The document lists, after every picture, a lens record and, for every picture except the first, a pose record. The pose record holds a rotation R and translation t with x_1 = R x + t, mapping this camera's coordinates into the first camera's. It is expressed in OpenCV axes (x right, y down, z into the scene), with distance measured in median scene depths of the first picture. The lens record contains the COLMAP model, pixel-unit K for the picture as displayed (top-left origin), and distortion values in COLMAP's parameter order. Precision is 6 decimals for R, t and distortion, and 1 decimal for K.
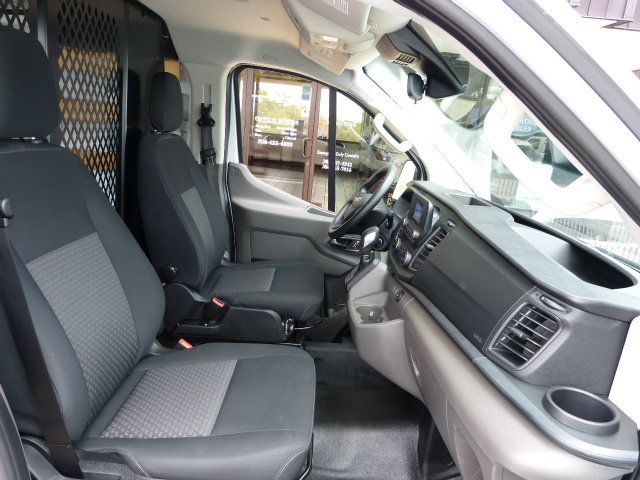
lens RADIAL K [[480.4, 0, 318.7], [0, 480.4, 244.4], [0, 0, 1]] dist [-0.049178, 0.042915]
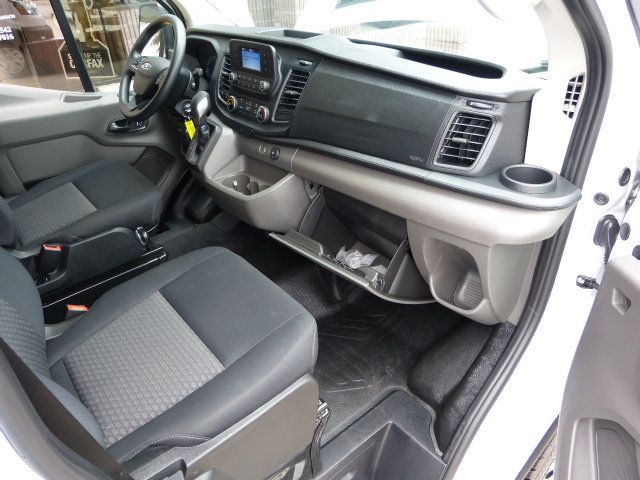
lens RADIAL K [[480.4, 0, 318.7], [0, 480.4, 244.4], [0, 0, 1]] dist [-0.049178, 0.042915]
pose [[0.764035, -0.454305, 0.458101, -0.307411], [0.284908, 0.874640, 0.392214, -0.090946], [-0.578859, -0.169148, 0.797691, 0.149582]]
